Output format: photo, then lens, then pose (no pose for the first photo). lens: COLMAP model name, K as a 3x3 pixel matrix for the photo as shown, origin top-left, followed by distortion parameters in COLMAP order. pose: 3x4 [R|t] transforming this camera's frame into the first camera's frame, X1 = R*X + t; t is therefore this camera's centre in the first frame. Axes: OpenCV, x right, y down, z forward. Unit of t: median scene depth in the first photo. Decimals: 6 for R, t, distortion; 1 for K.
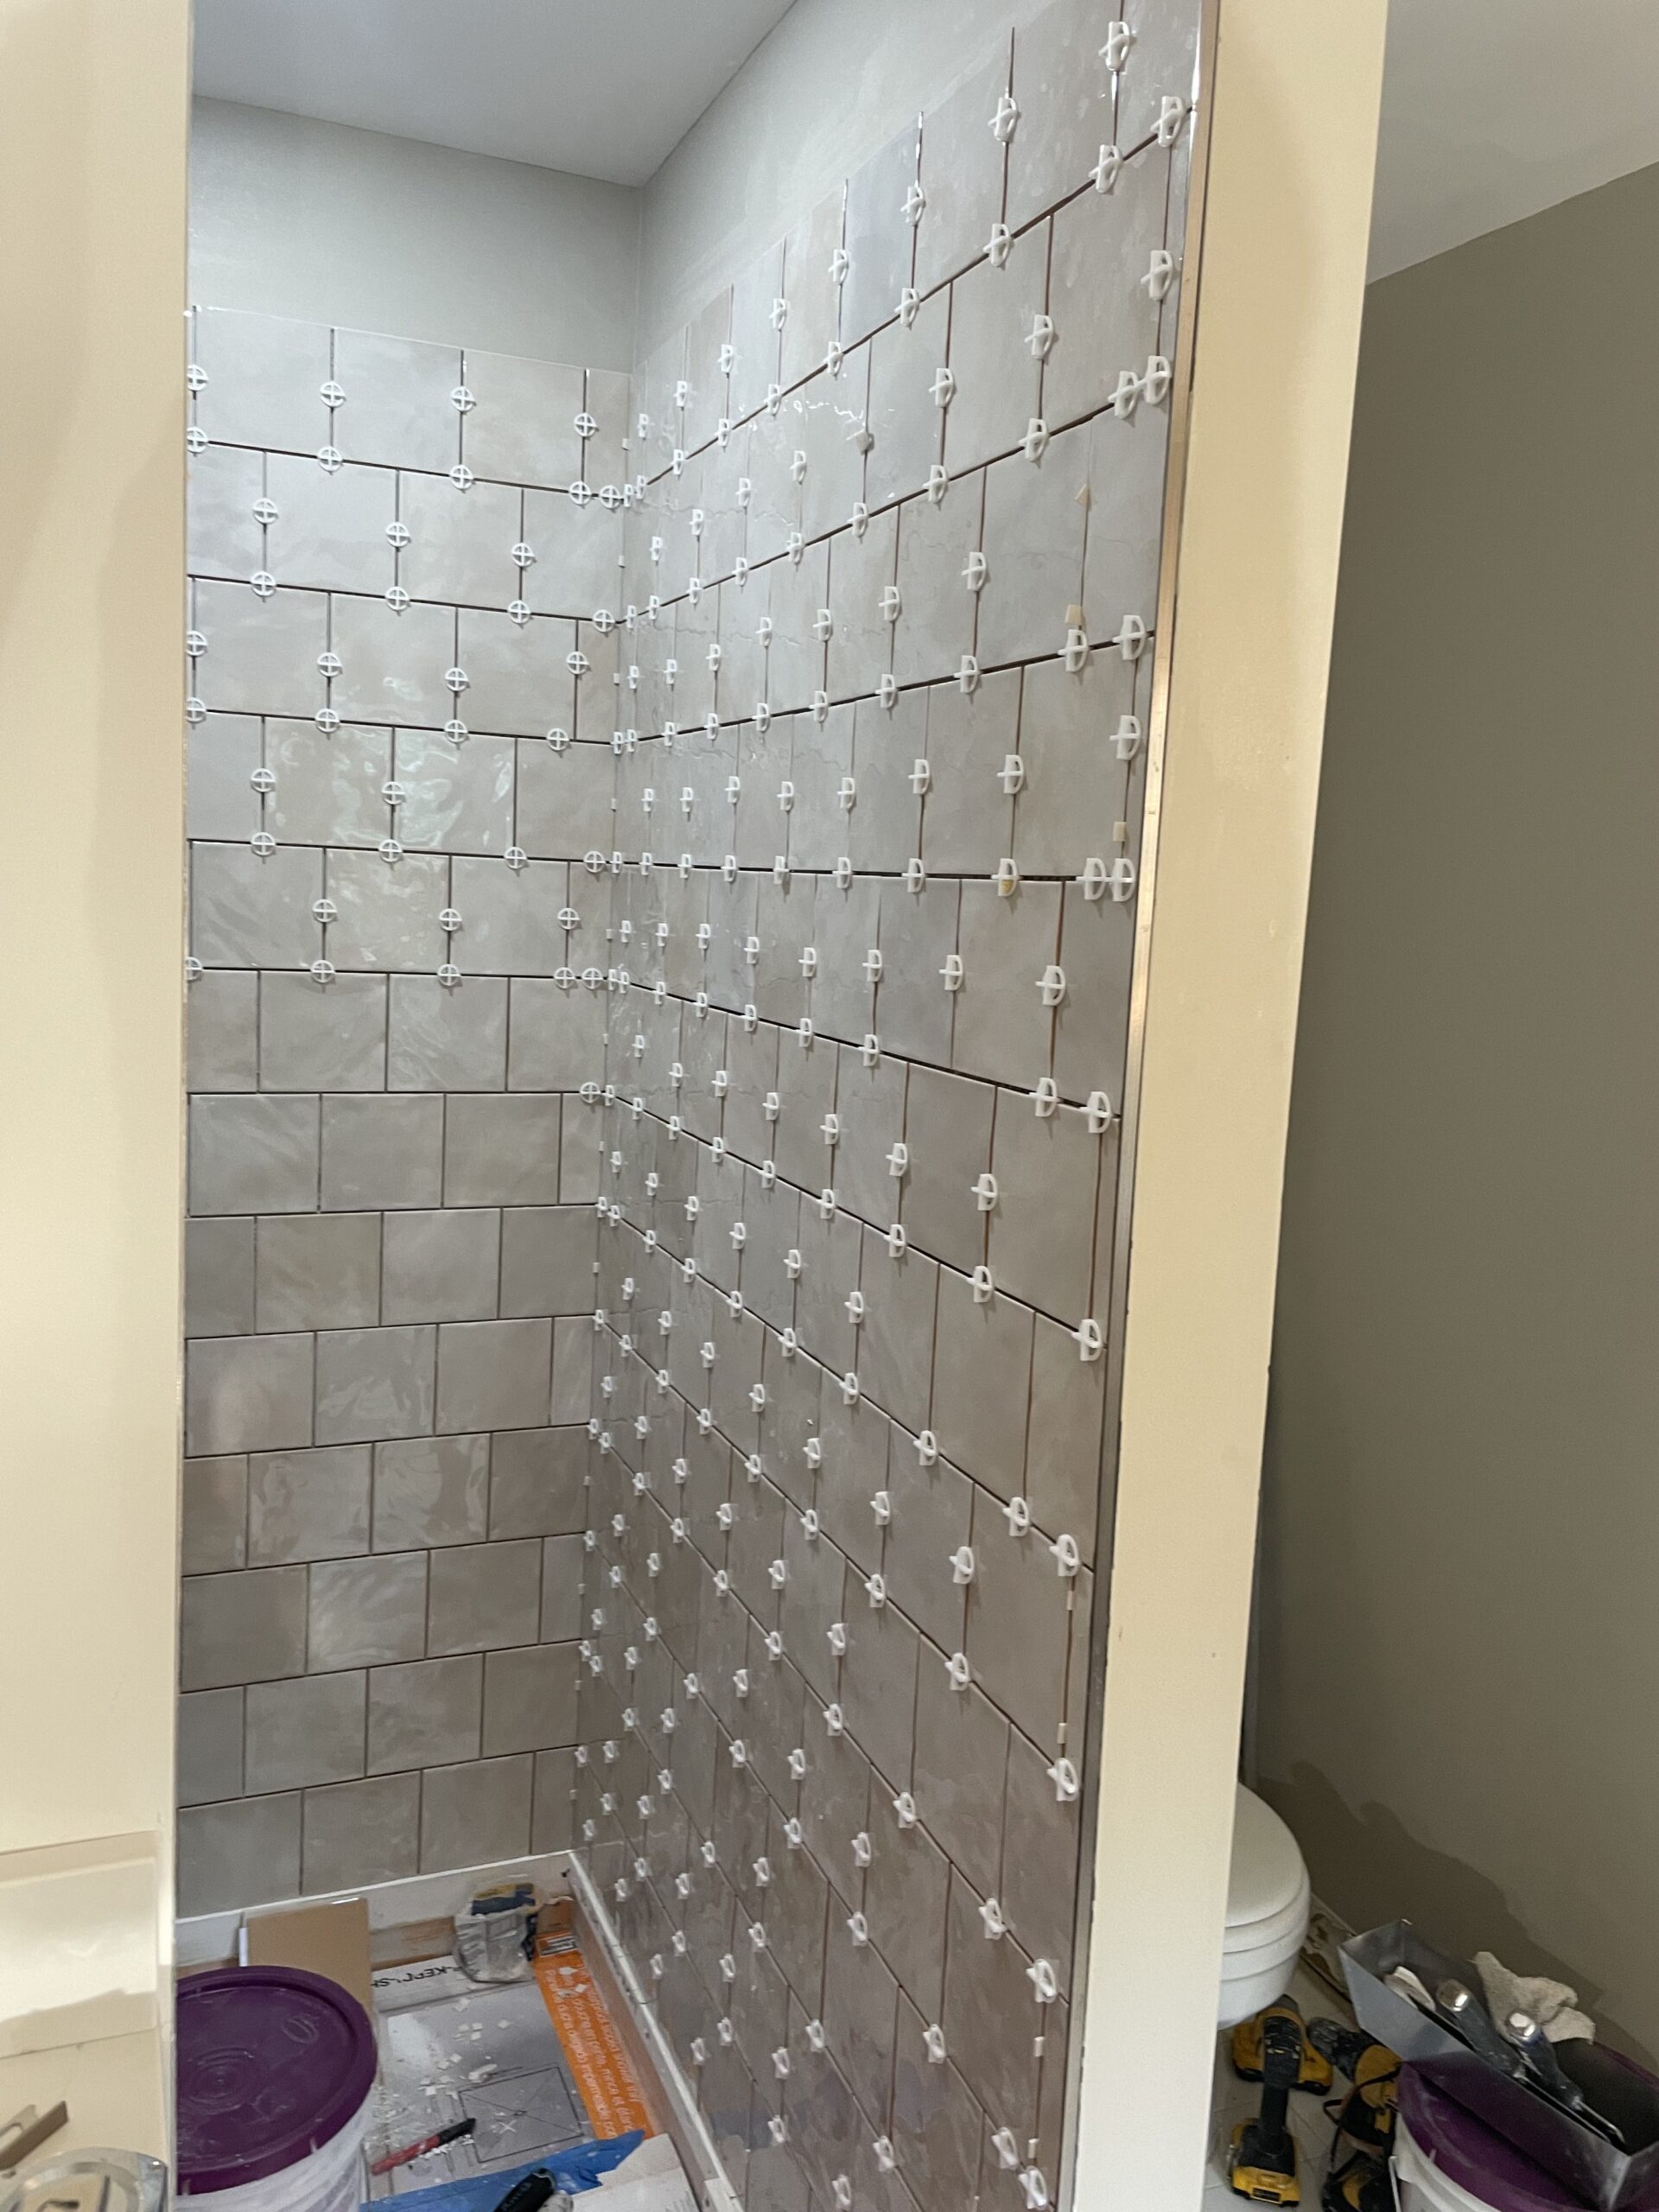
lens RADIAL K [[1695.7, 0, 816.5], [0, 1695.7, 1095.0], [0, 0, 1]] dist [0.088199, -0.112635]
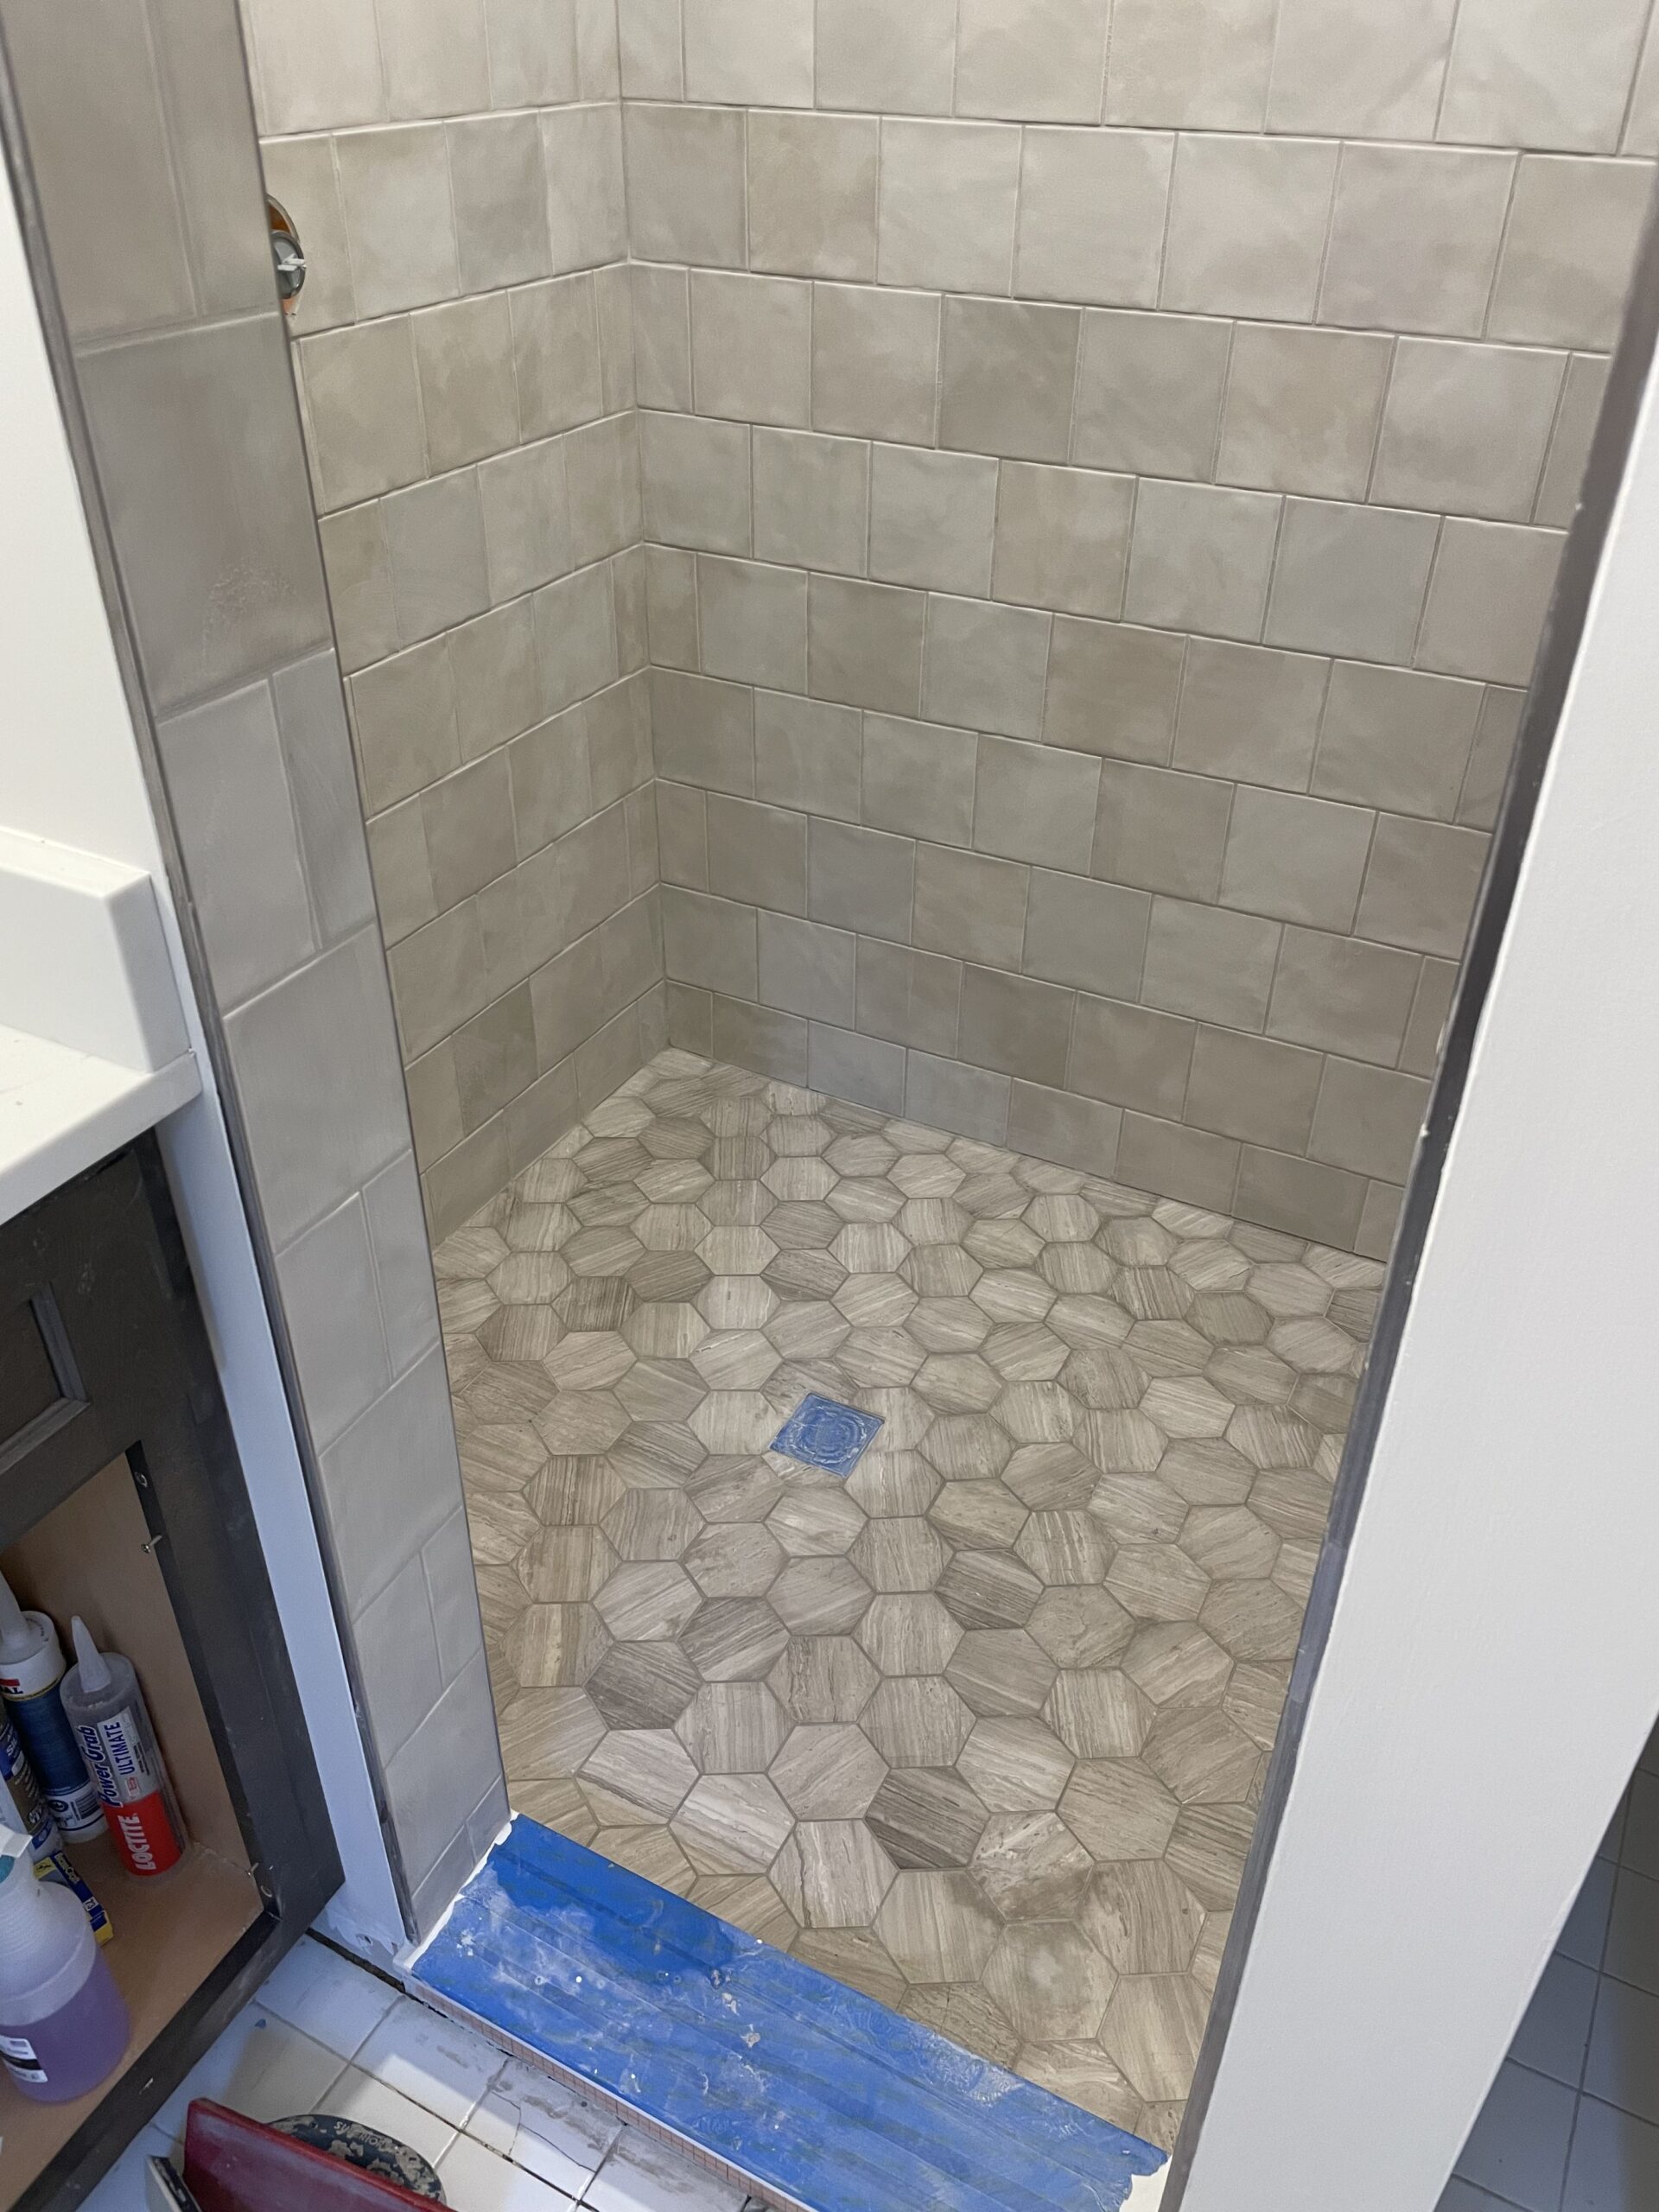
lens RADIAL K [[1695.7, 0, 816.5], [0, 1695.7, 1095.0], [0, 0, 1]] dist [0.088199, -0.112635]
pose [[0.644661, 0.397964, -0.652715, 0.187284], [-0.070209, 0.881028, 0.467825, 0.027989], [0.761238, -0.255762, 0.595905, 0.303318]]
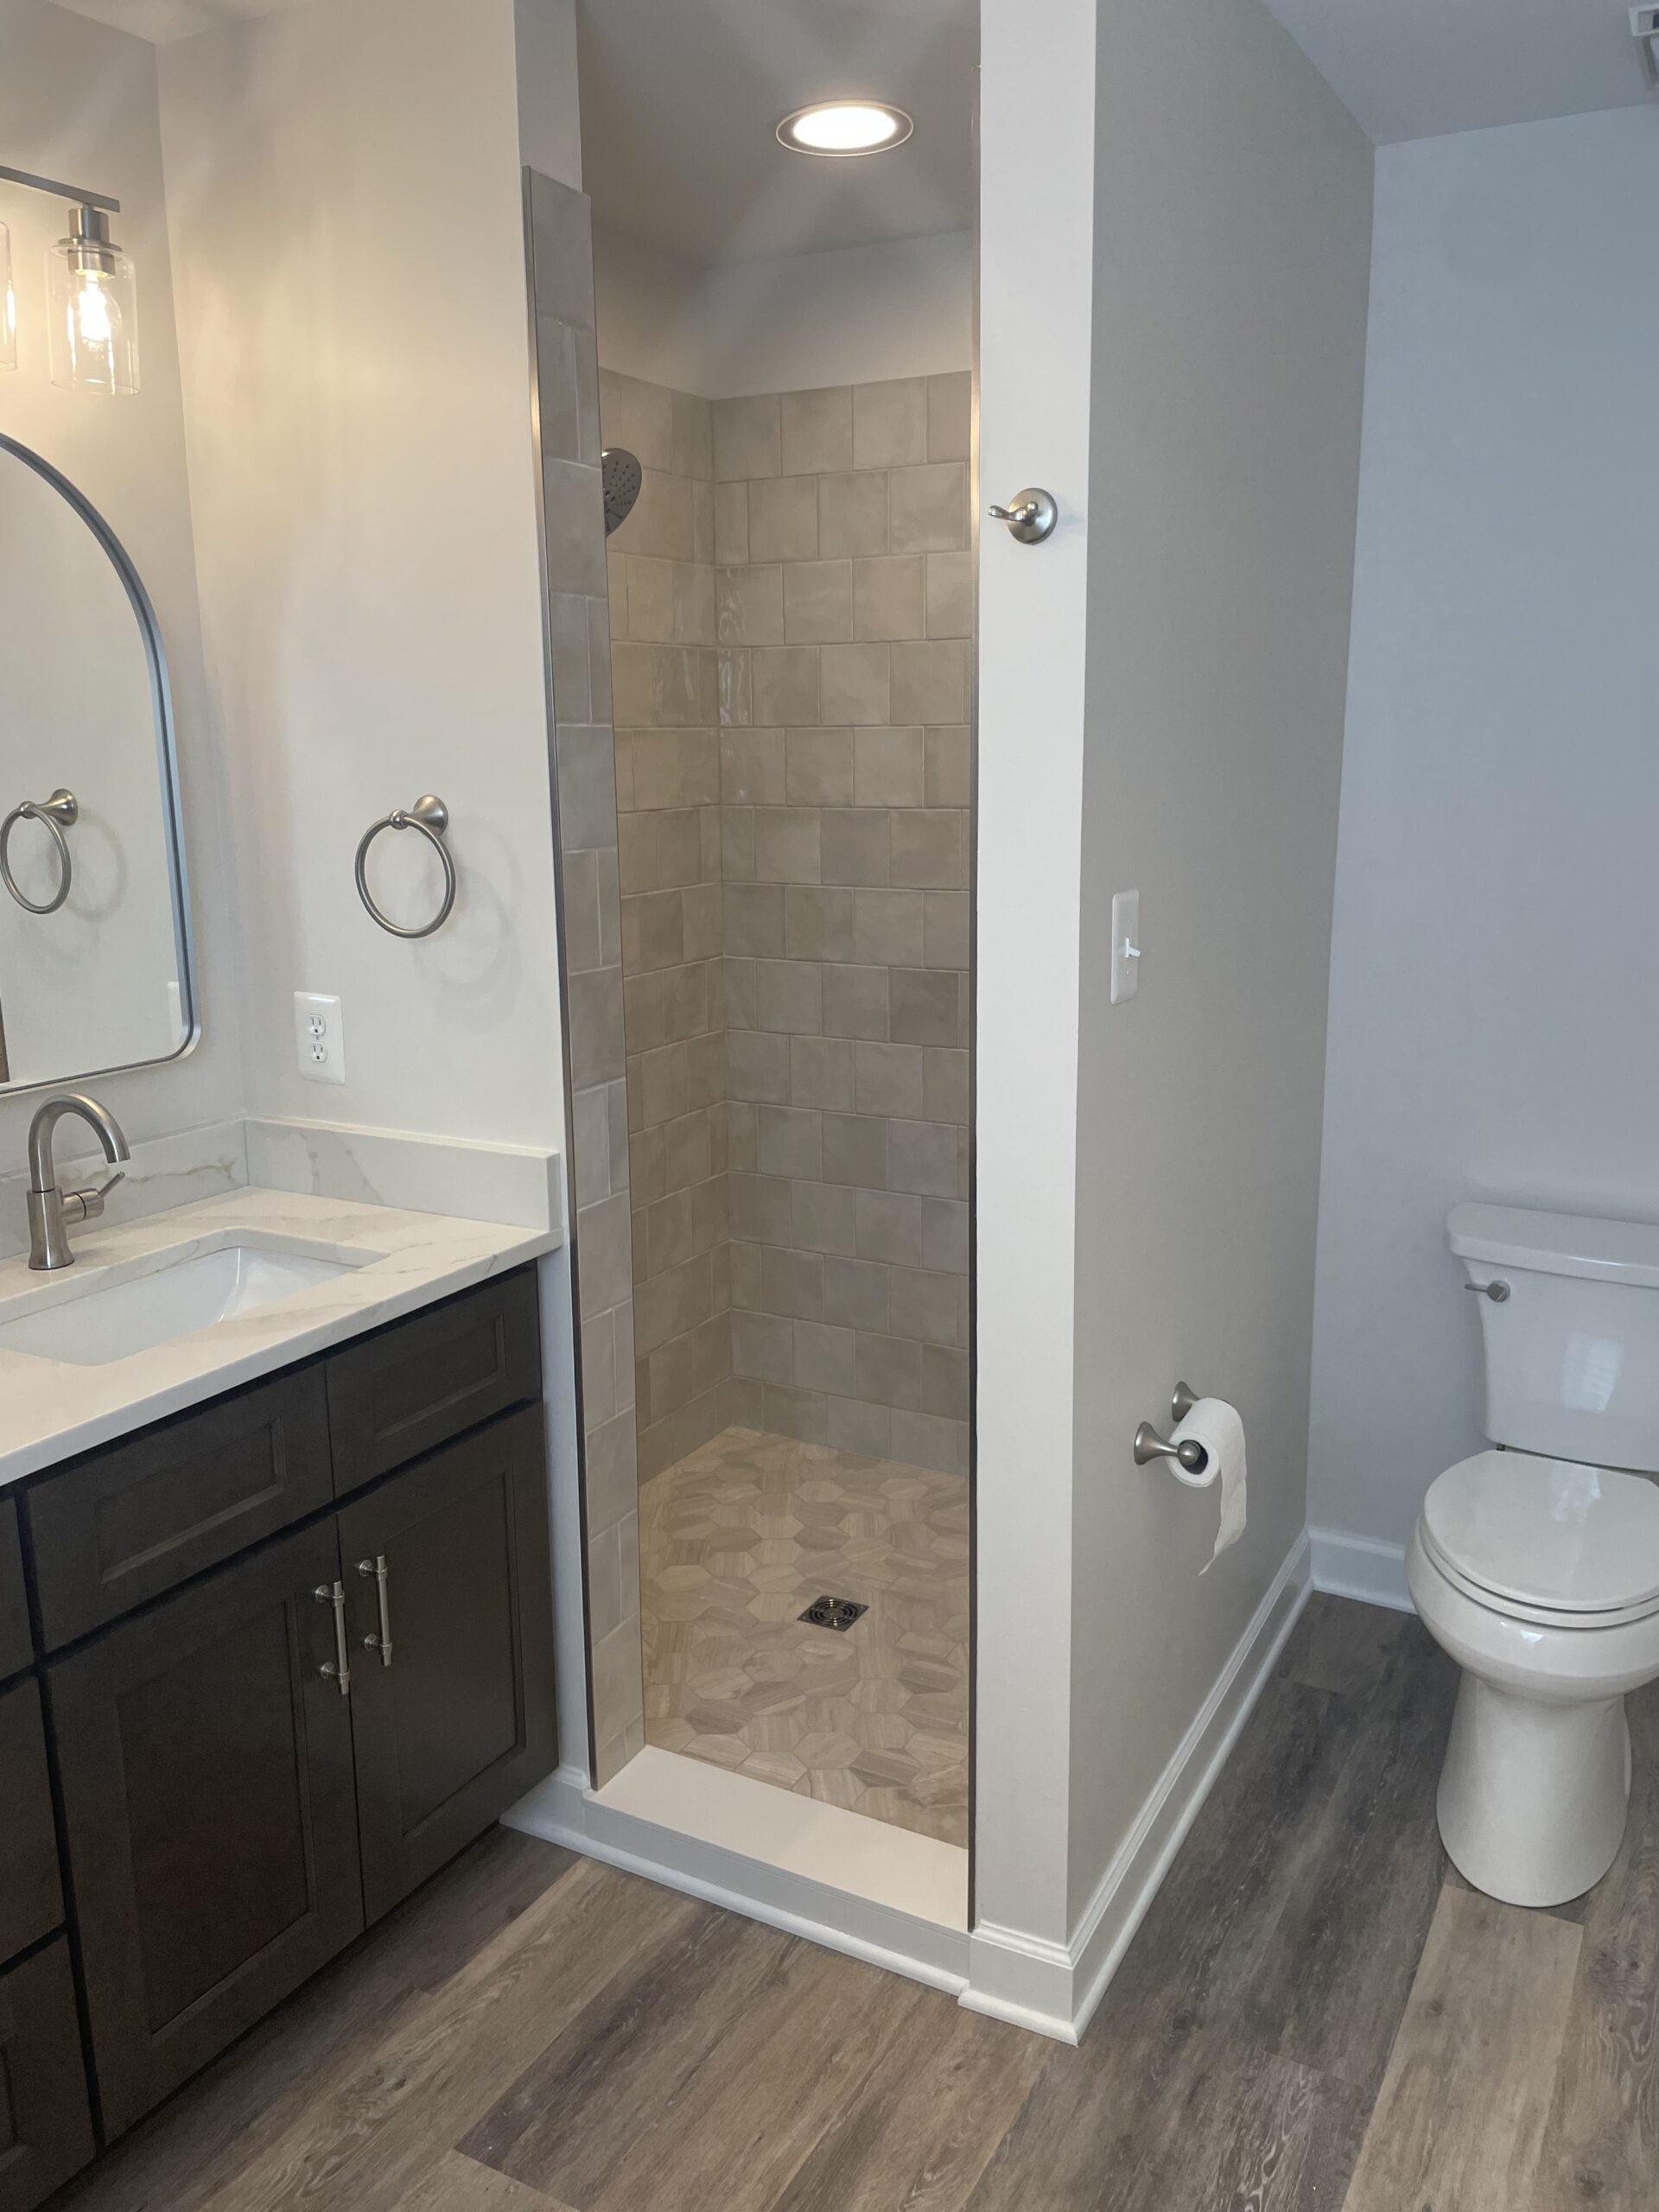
lens RADIAL K [[1695.7, 0, 816.5], [0, 1695.7, 1095.0], [0, 0, 1]] dist [0.088199, -0.112635]
pose [[0.625502, 0.120913, -0.770797, 0.735420], [-0.055801, 0.992322, 0.110380, 0.017518], [0.778225, -0.026031, 0.627446, -0.114185]]
